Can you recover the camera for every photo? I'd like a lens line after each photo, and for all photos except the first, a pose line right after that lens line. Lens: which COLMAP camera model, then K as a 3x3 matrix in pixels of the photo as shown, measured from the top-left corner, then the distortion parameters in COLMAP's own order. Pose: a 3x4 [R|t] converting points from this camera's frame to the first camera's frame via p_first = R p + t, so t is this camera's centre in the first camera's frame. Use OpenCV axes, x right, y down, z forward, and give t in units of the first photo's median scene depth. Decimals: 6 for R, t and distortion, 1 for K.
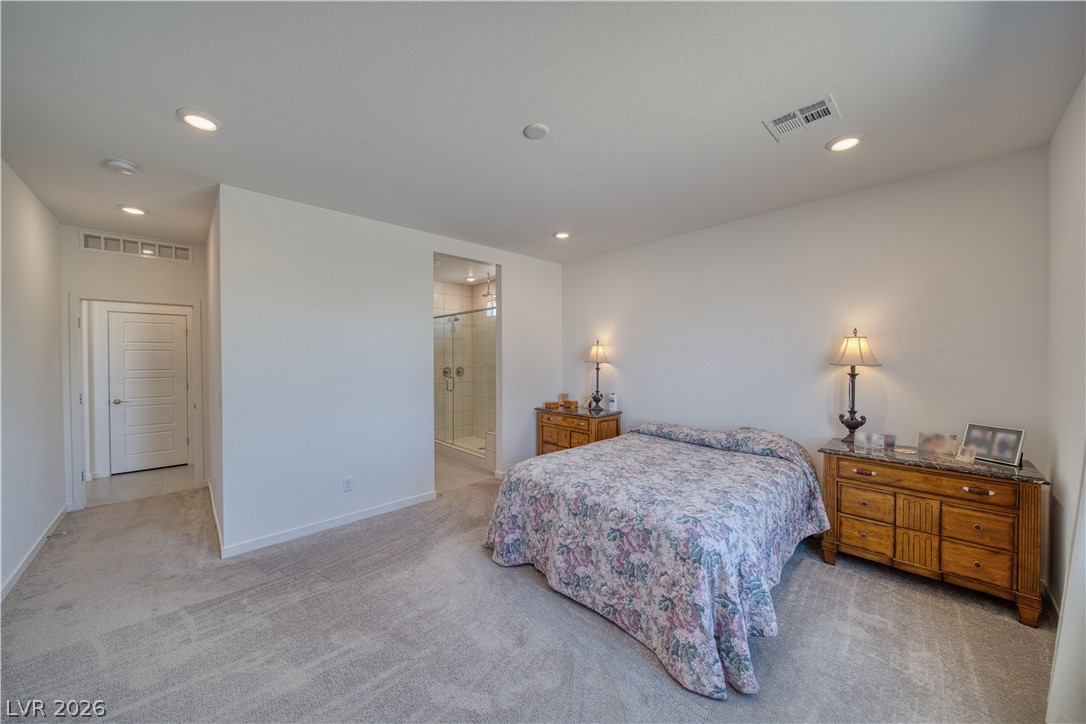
lens RADIAL K [[381.1, 0, 548.2], [0, 381.1, 362.3], [0, 0, 1]] dist [-0.003752, -0.000140]
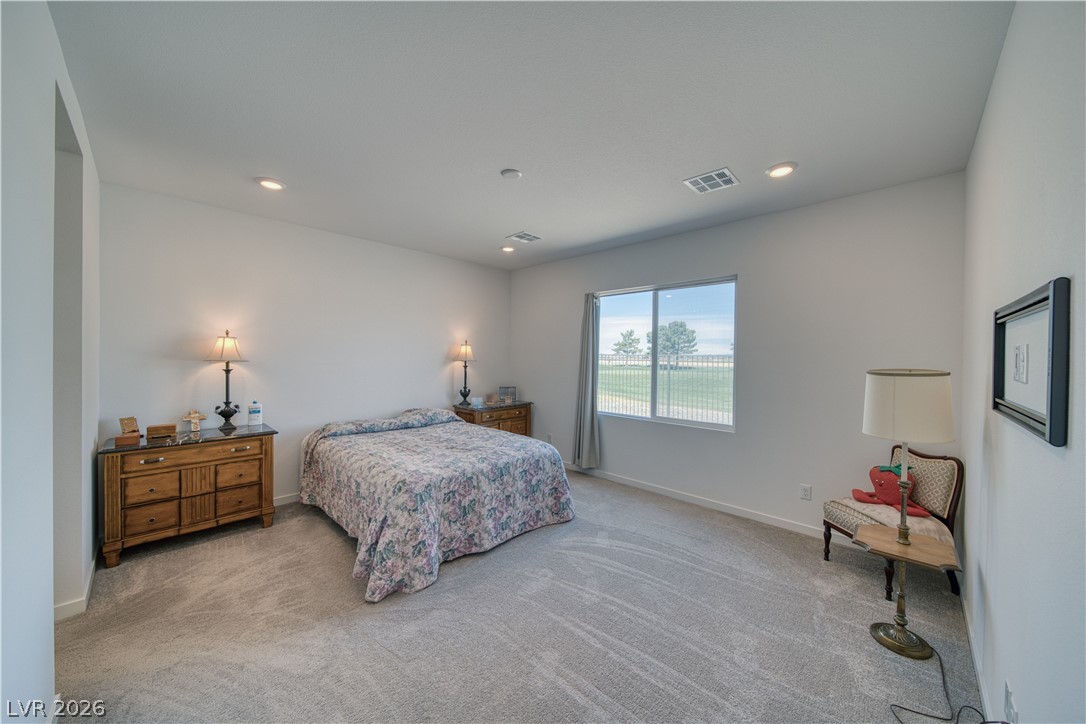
lens RADIAL K [[369.4, 0, 551.9], [0, 369.4, 360.0], [0, 0, 1]] dist [0.002105, 0.000093]
pose [[-0.037777, -0.009014, 0.999246, -1.065089], [0.003169, 0.999953, 0.009140, -0.012074], [-0.999281, 0.003512, -0.037746, 0.777102]]
